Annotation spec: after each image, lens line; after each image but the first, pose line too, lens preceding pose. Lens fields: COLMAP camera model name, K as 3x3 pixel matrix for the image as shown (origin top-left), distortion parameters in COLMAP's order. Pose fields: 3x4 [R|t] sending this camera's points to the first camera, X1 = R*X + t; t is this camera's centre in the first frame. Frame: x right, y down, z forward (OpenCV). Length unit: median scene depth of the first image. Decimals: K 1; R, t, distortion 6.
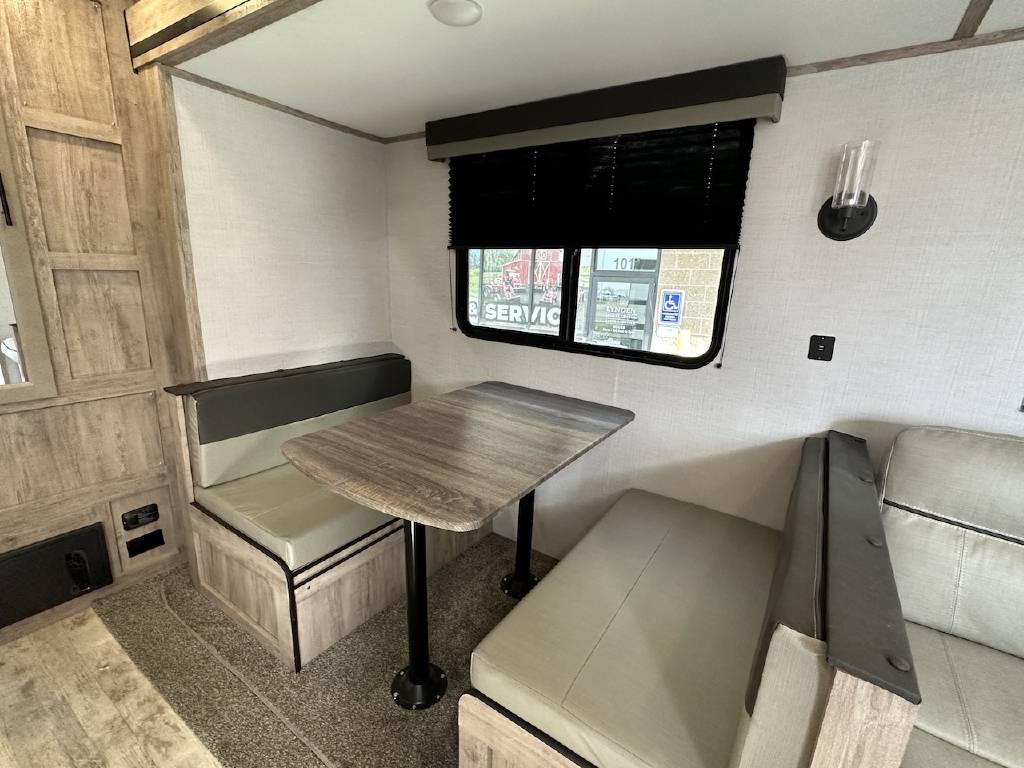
lens RADIAL K [[465.9, 0, 510.1], [0, 465.9, 384.7], [0, 0, 1]] dist [-0.002745, 0.000000]
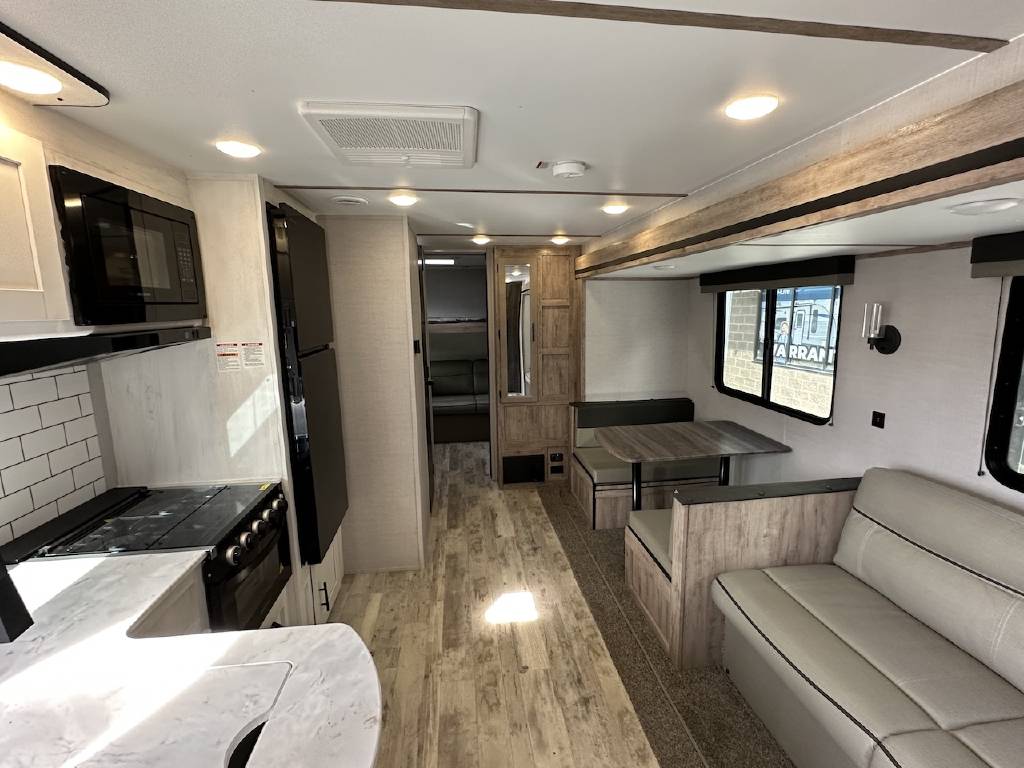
lens RADIAL K [[465.9, 0, 512.0], [0, 465.9, 384.0], [0, 0, 1]] dist [-0.003434, 0.000266]
pose [[0.652889, 0.073150, -0.753913, 0.890297], [-0.135487, 0.990552, -0.021221, 0.002646], [0.745237, 0.116000, 0.656632, -0.831742]]
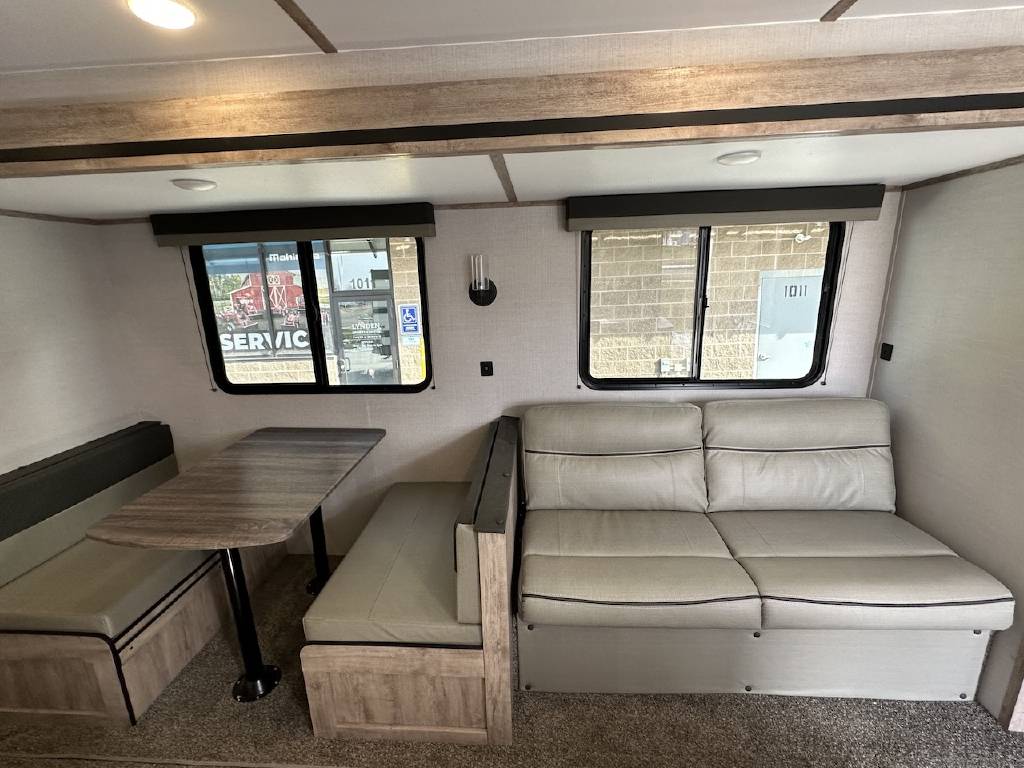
lens RADIAL K [[465.9, 0, 510.1], [0, 465.9, 384.7], [0, 0, 1]] dist [-0.002745, 0.000000]
pose [[0.860641, -0.183610, 0.474957, -0.050491], [0.183494, 0.981893, 0.047084, -0.073016], [-0.475002, 0.046630, 0.878749, -0.426196]]
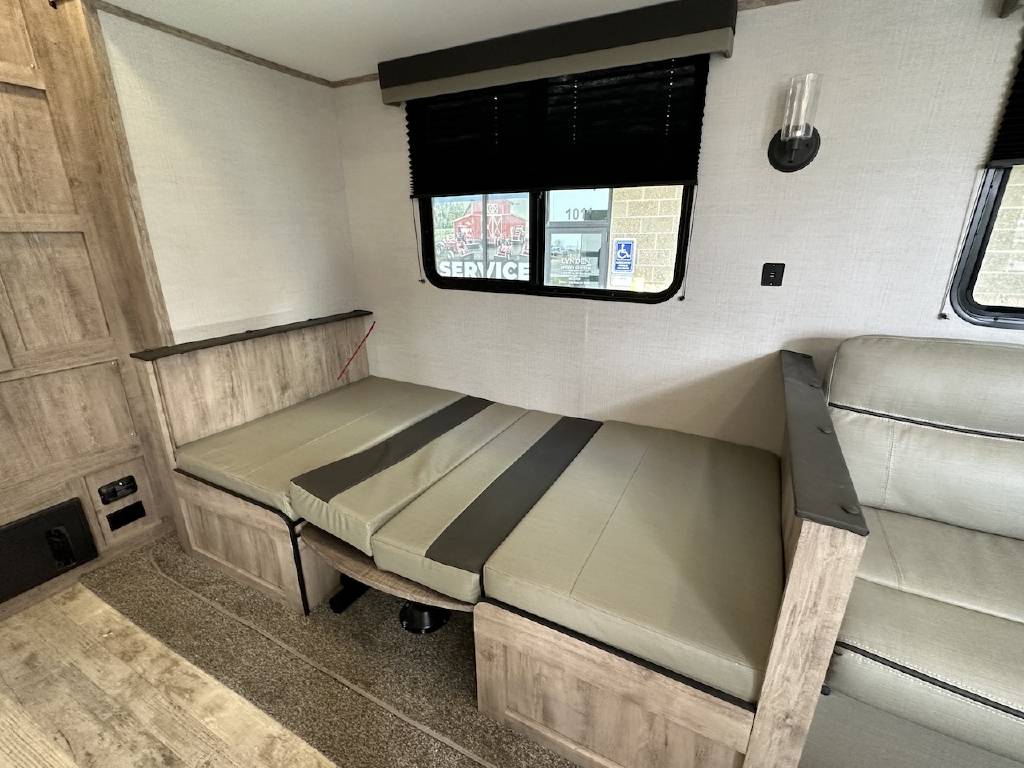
lens RADIAL K [[465.9, 0, 512.0], [0, 465.9, 384.0], [0, 0, 1]] dist [-0.003434, 0.000266]
pose [[0.992979, -0.072754, 0.093271, -0.052920], [0.064775, 0.994197, 0.085892, 0.037261], [-0.098979, -0.079247, 0.991929, -0.039526]]
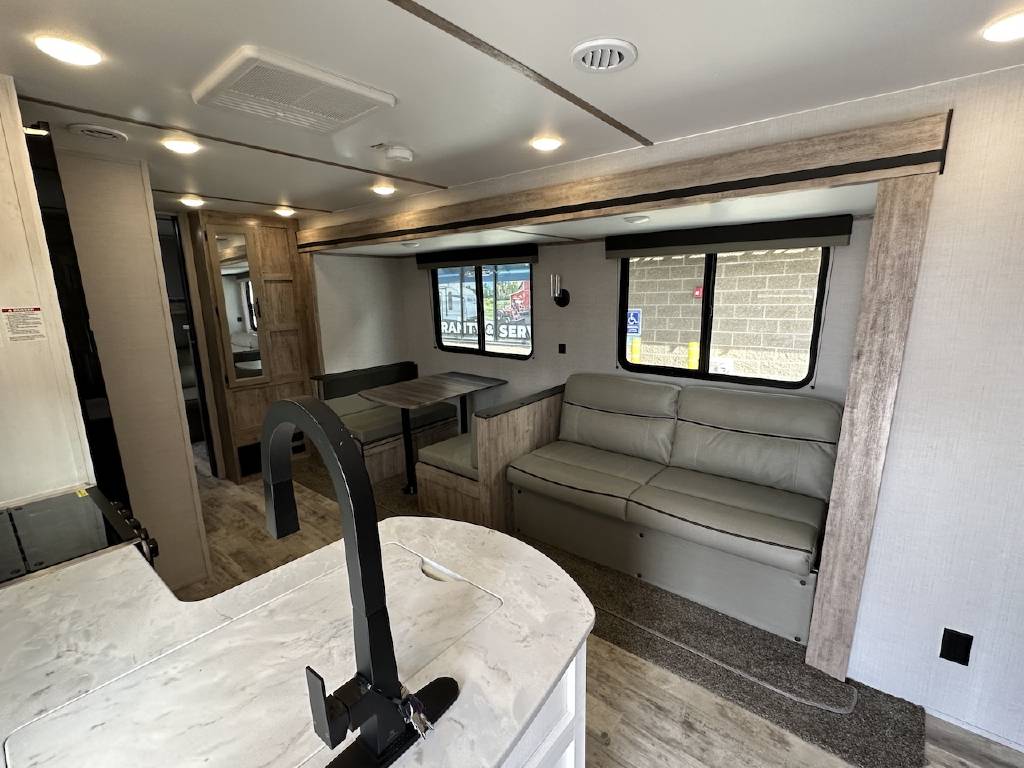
lens RADIAL K [[465.9, 0, 512.0], [0, 465.9, 384.0], [0, 0, 1]] dist [-0.003434, 0.000266]
pose [[0.993832, -0.038223, -0.104103, 0.560046], [0.034727, 0.998777, -0.035198, 0.165136], [0.105321, 0.031366, 0.993944, -1.310344]]
